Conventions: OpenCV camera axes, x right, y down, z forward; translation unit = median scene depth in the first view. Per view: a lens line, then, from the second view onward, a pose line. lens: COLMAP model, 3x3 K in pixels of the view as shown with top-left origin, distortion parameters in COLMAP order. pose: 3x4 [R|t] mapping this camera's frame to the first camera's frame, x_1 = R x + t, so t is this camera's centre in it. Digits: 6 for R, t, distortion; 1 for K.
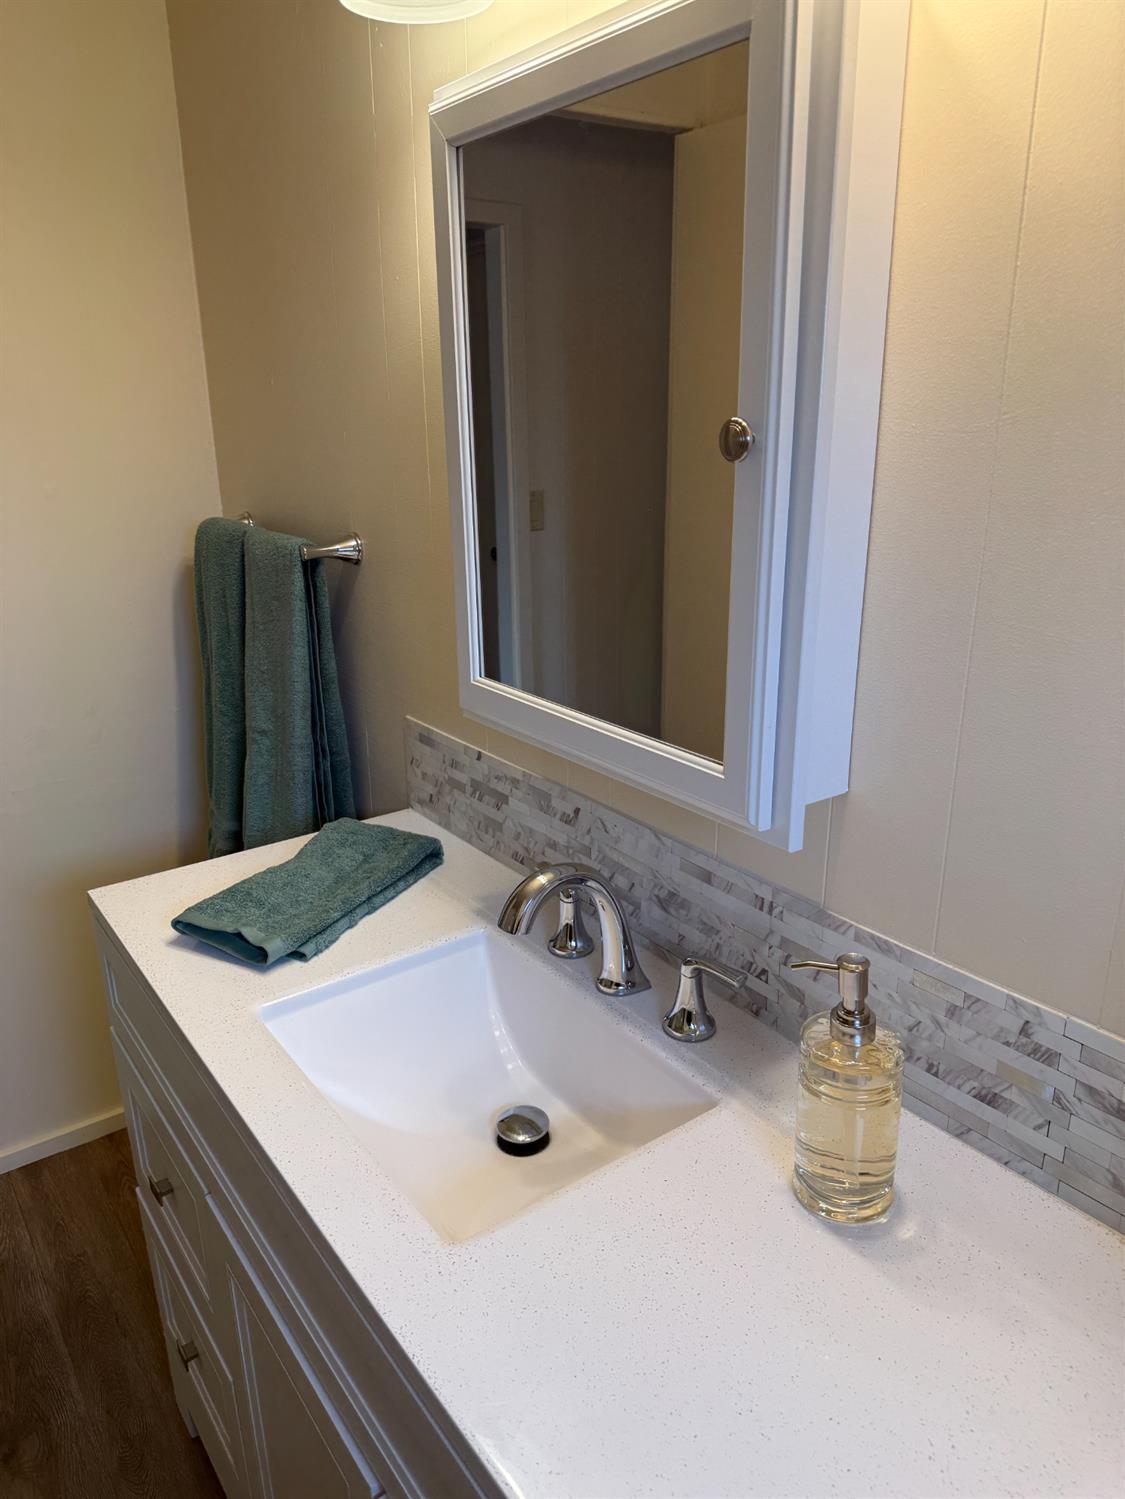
lens RADIAL K [[1063.2, 0, 564.2], [0, 1063.2, 751.1], [0, 0, 1]] dist [0.050262, -0.065174]
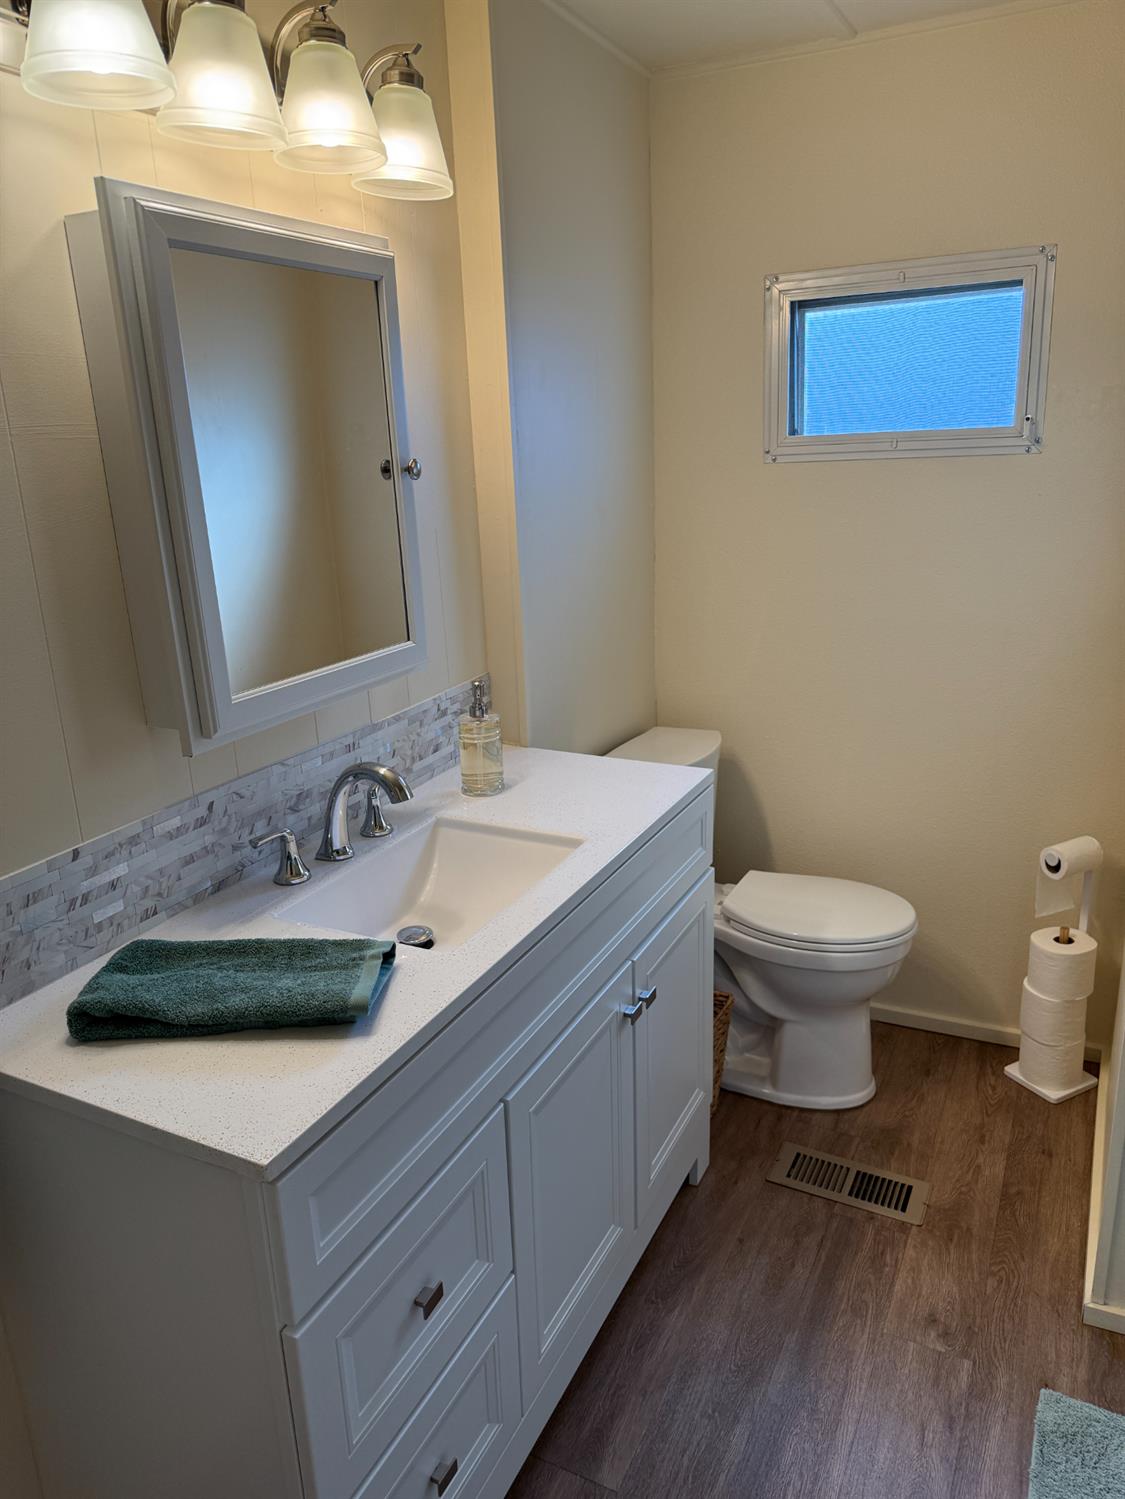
lens RADIAL K [[1063.2, 0, 563.3], [0, 1063.2, 750.3], [0, 0, 1]] dist [0.050262, -0.065174]
pose [[-0.468776, -0.211709, 0.857571, -1.285212], [0.320620, 0.863859, 0.388523, -0.362801], [-0.823075, 0.457085, -0.337078, 1.156117]]
